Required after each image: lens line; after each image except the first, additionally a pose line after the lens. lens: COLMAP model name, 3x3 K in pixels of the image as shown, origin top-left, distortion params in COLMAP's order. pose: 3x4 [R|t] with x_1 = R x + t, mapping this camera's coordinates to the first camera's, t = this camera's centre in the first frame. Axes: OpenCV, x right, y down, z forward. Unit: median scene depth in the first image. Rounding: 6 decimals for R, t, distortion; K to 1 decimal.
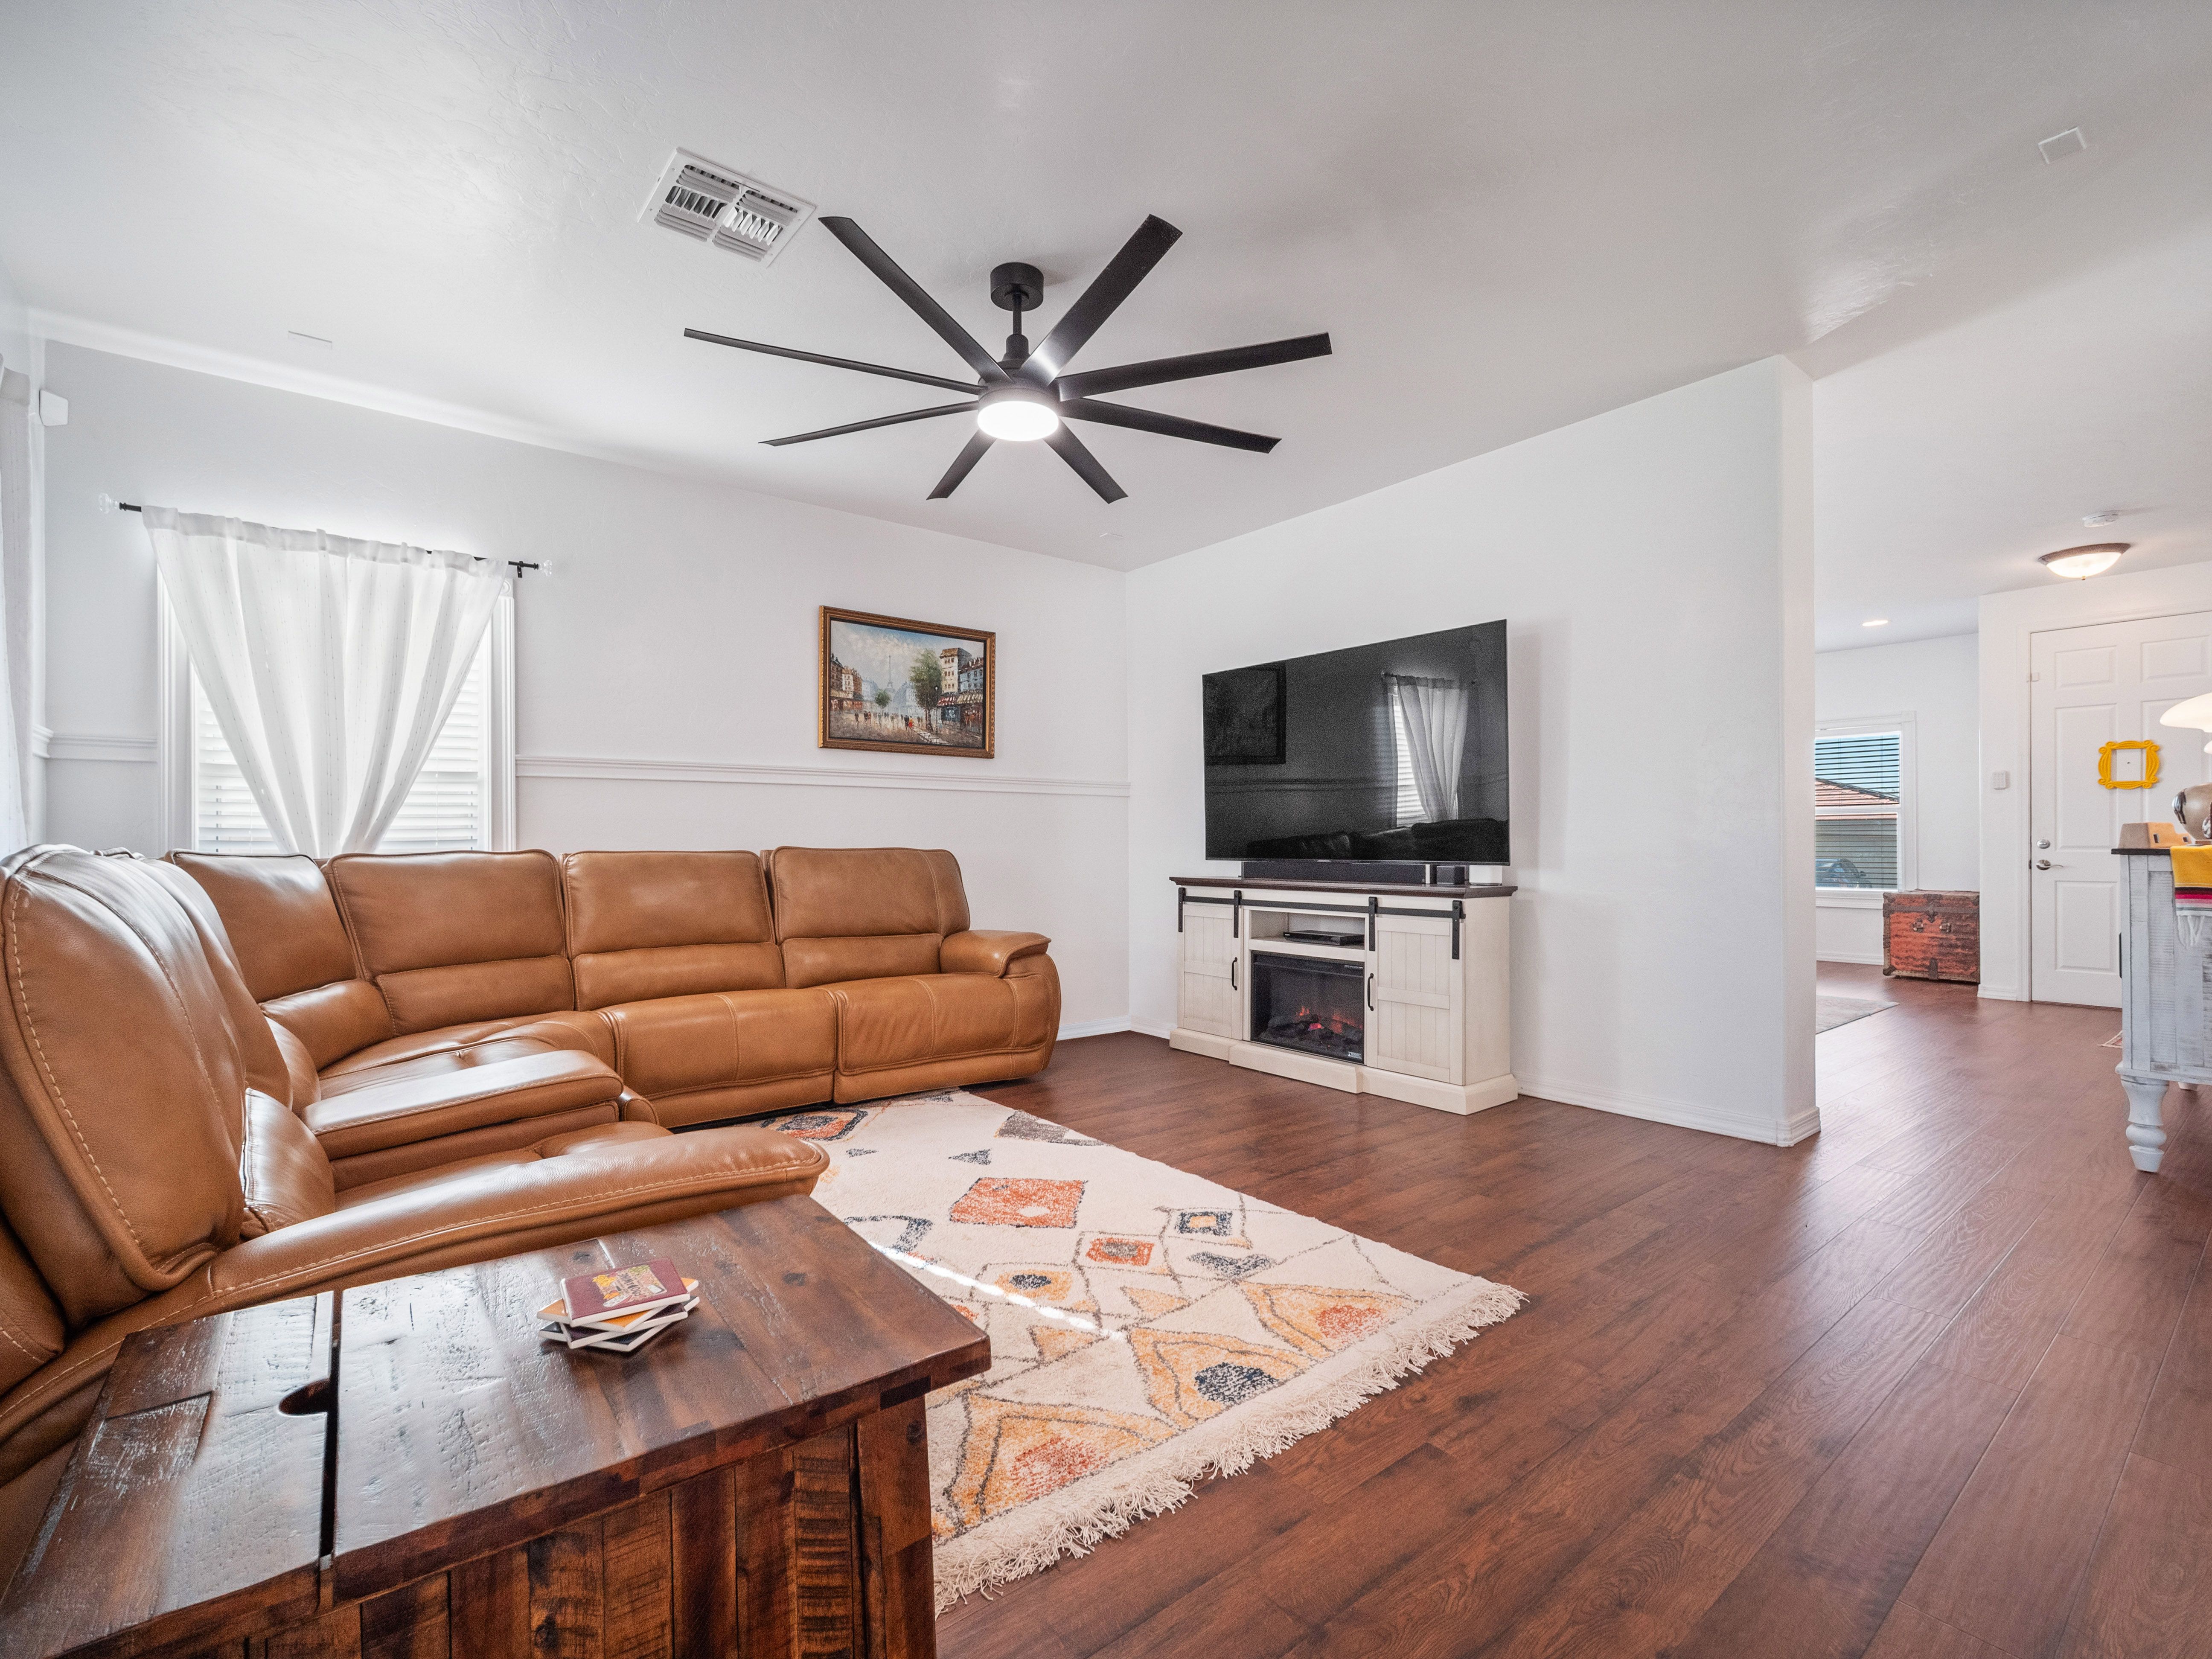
lens RADIAL K [[1002.6, 0, 1104.7], [0, 1002.6, 843.1], [0, 0, 1]] dist [0.002661, -0.002219]
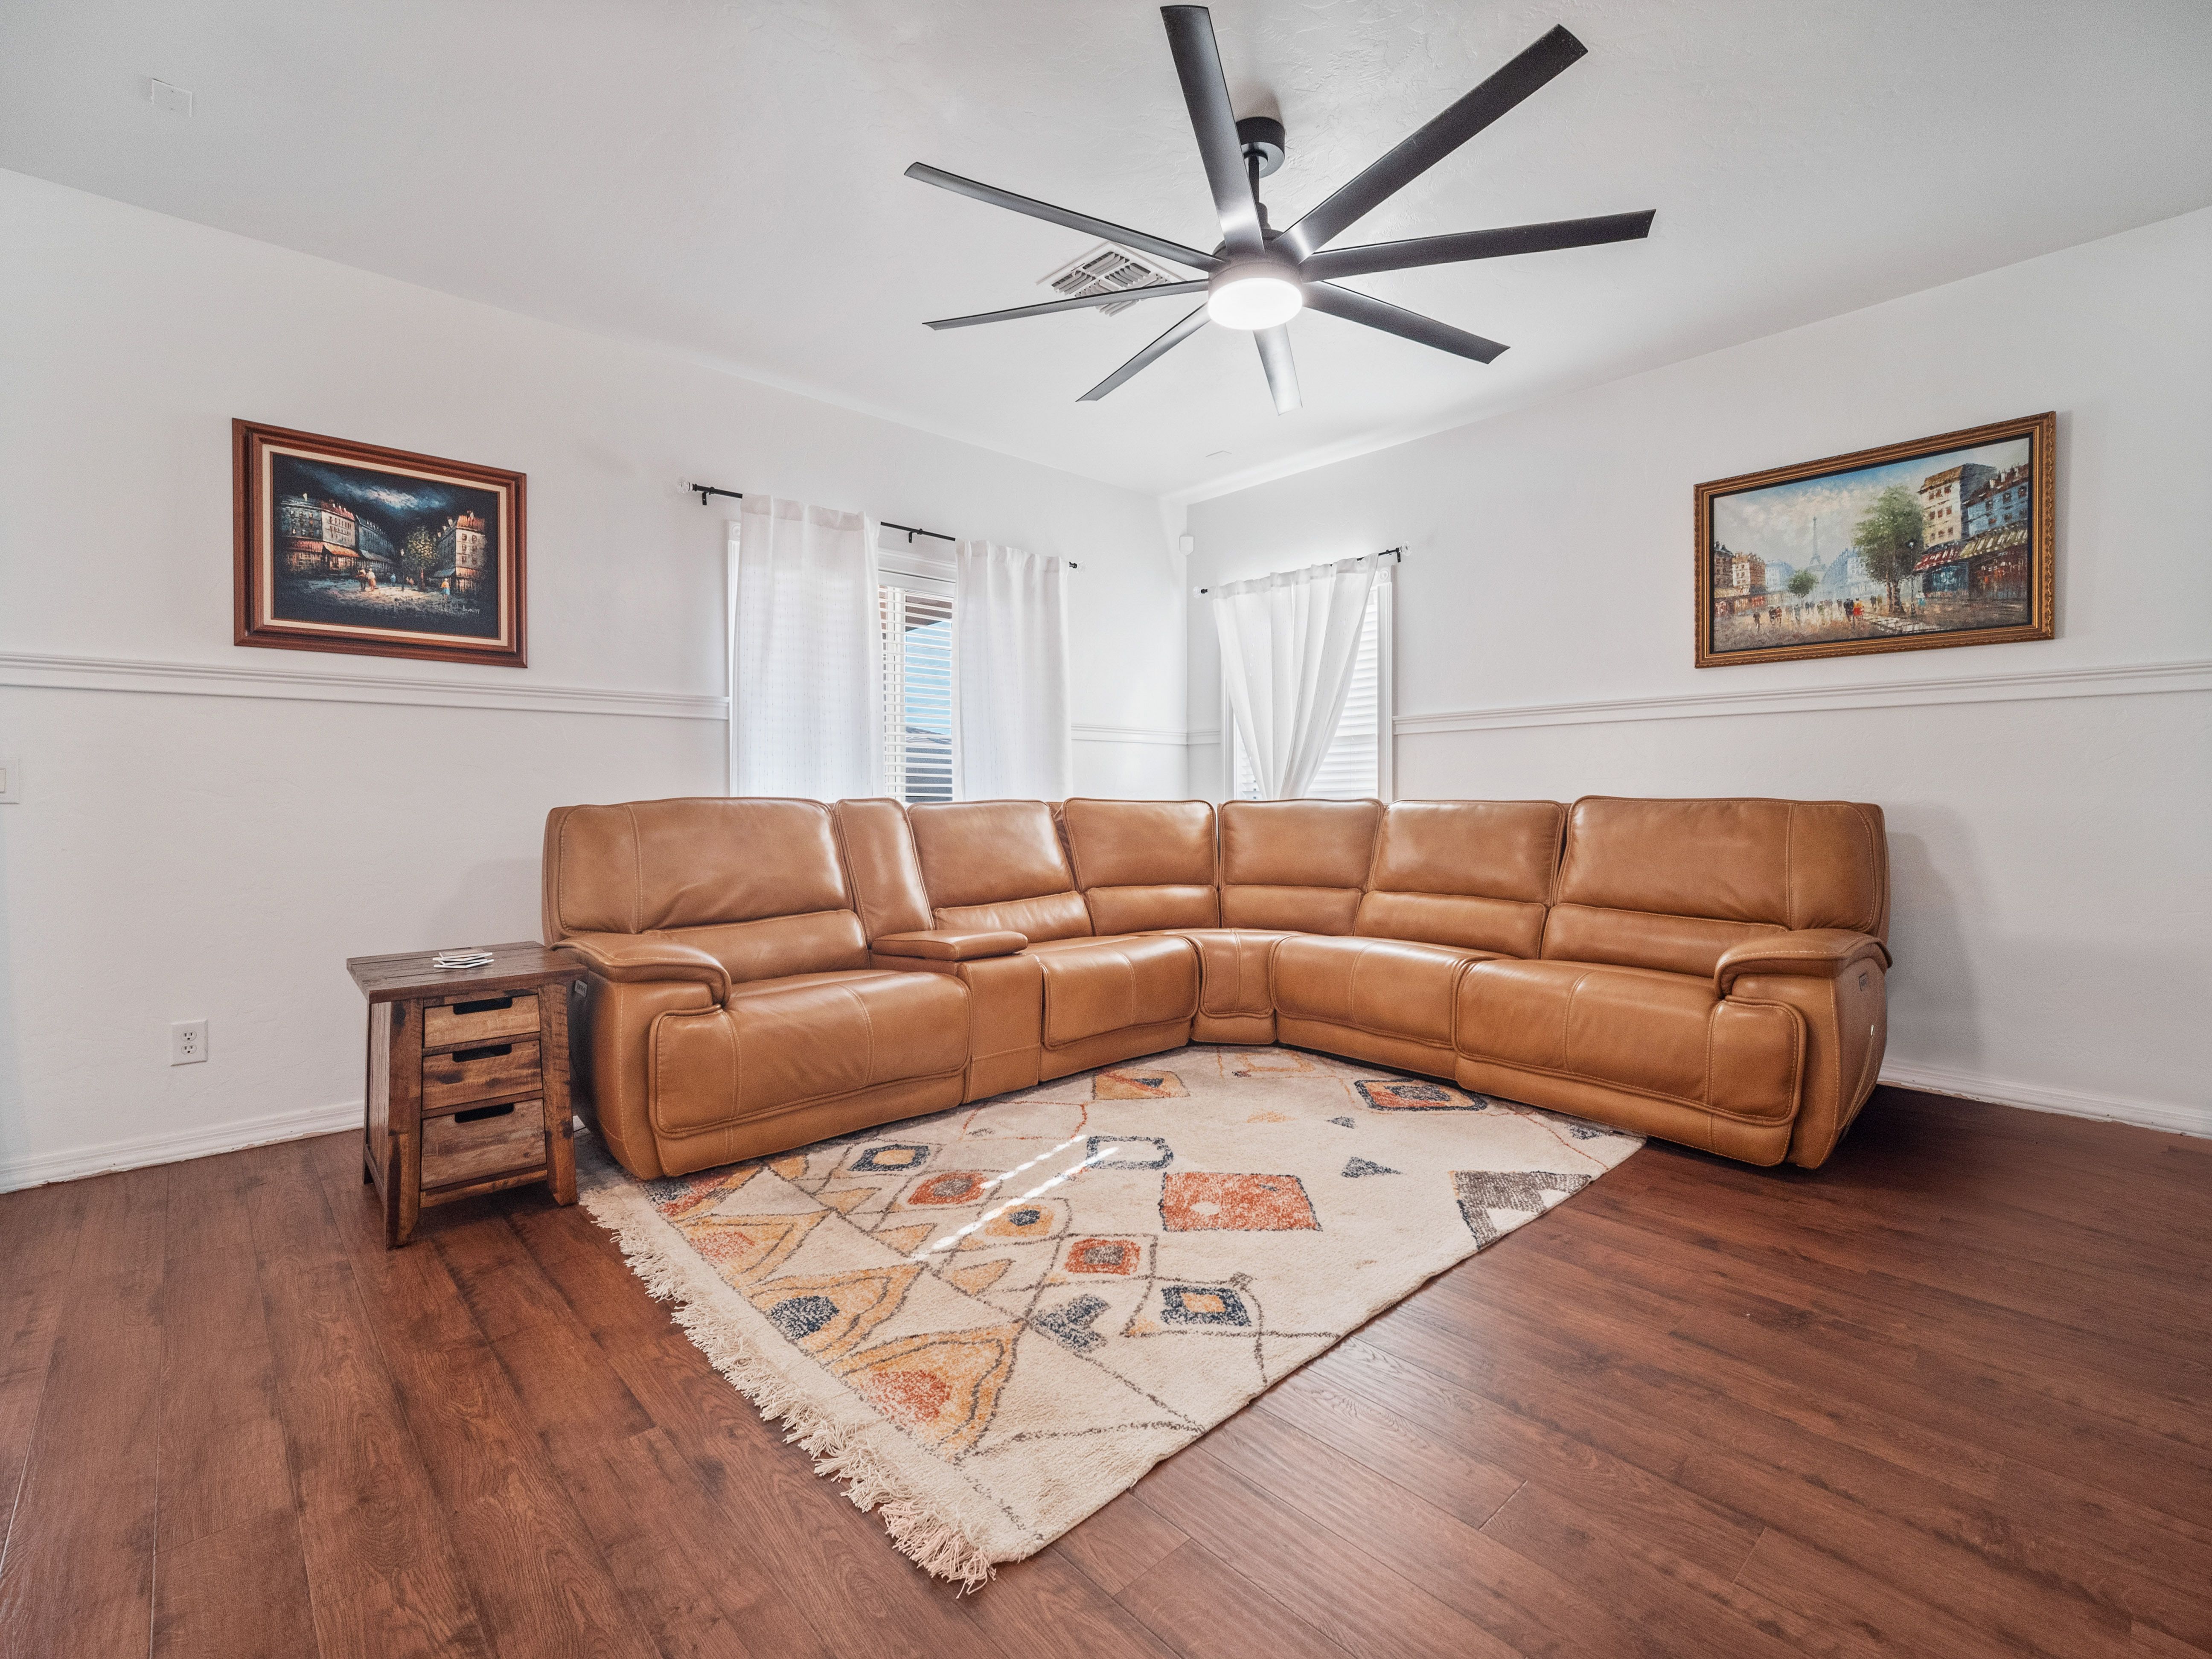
lens RADIAL K [[1002.6, 0, 1095.4], [0, 1002.6, 801.5], [0, 0, 1]] dist [0.002661, -0.002219]
pose [[0.066657, 0.010302, -0.997723, 0.533344], [0.005147, 0.999930, 0.010669, -0.003032], [0.997763, -0.005847, 0.066600, 0.557231]]
